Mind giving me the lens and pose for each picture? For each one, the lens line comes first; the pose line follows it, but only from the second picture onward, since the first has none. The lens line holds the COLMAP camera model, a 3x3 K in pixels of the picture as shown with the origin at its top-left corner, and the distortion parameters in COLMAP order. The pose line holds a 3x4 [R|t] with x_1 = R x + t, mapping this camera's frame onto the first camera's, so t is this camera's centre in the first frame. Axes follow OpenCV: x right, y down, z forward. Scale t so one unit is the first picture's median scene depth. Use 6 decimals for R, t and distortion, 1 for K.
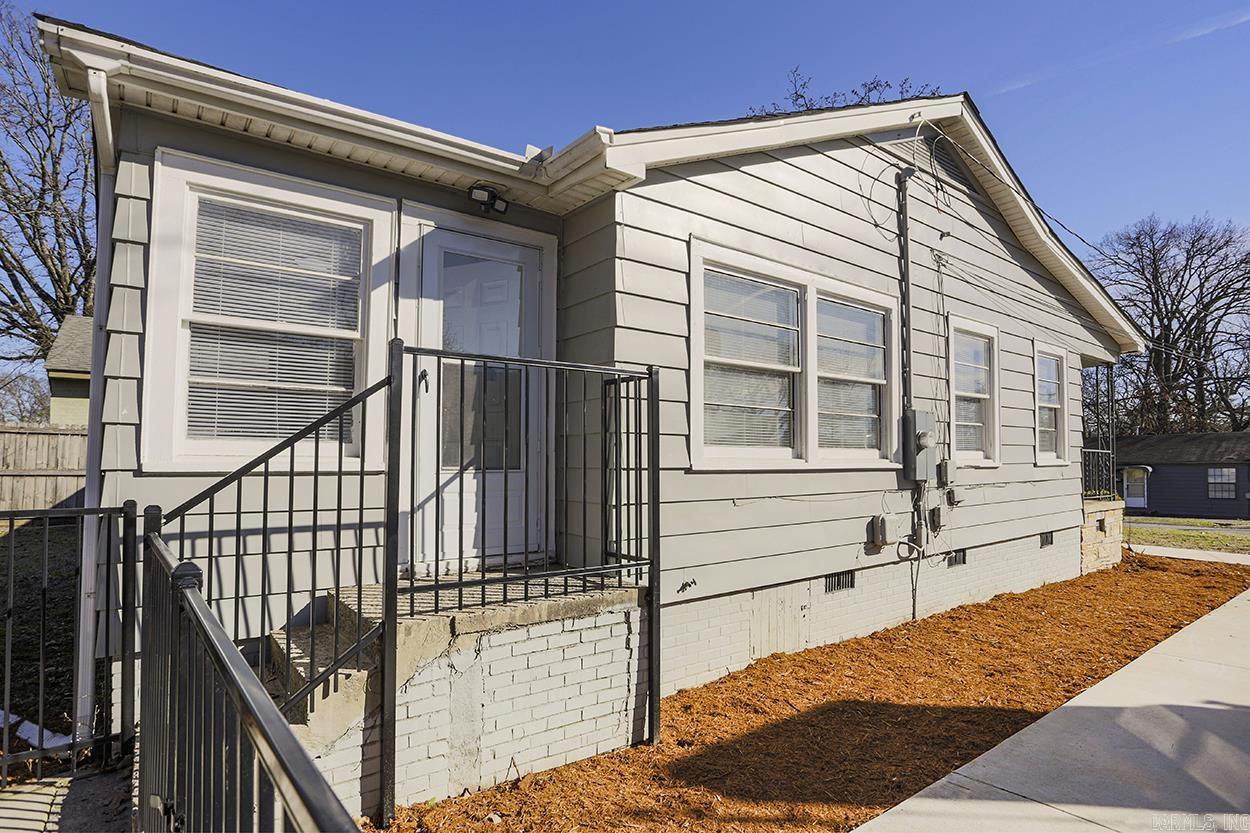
lens RADIAL K [[619.2, 0, 625.1], [0, 619.2, 450.4], [0, 0, 1]] dist [-0.056154, 0.016532]
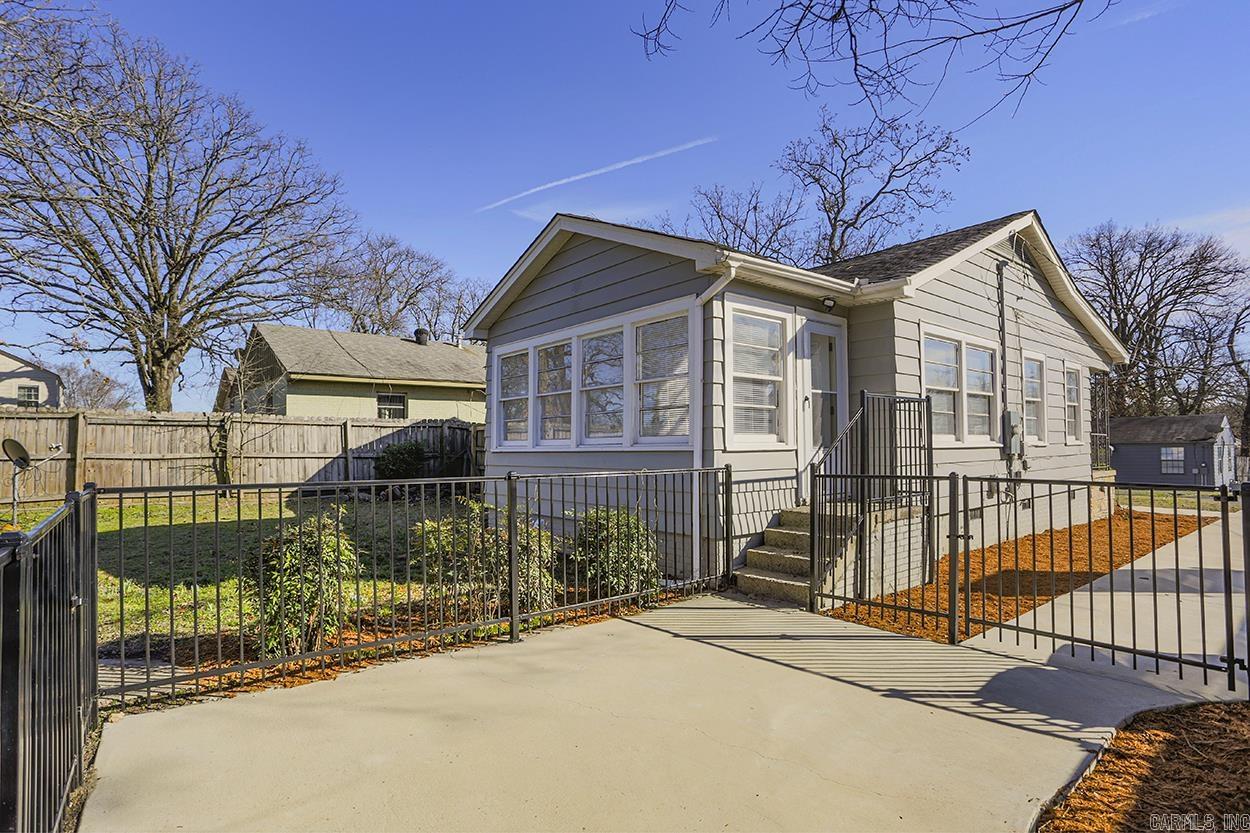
lens RADIAL K [[637.0, 0, 630.2], [0, 637.0, 433.2], [0, 0, 1]] dist [-0.021916, 0.000302]
pose [[0.996777, -0.008248, 0.079800, -0.612886], [0.008536, 0.999958, -0.003277, -0.008929], [-0.079770, 0.003948, 0.996806, -0.549259]]
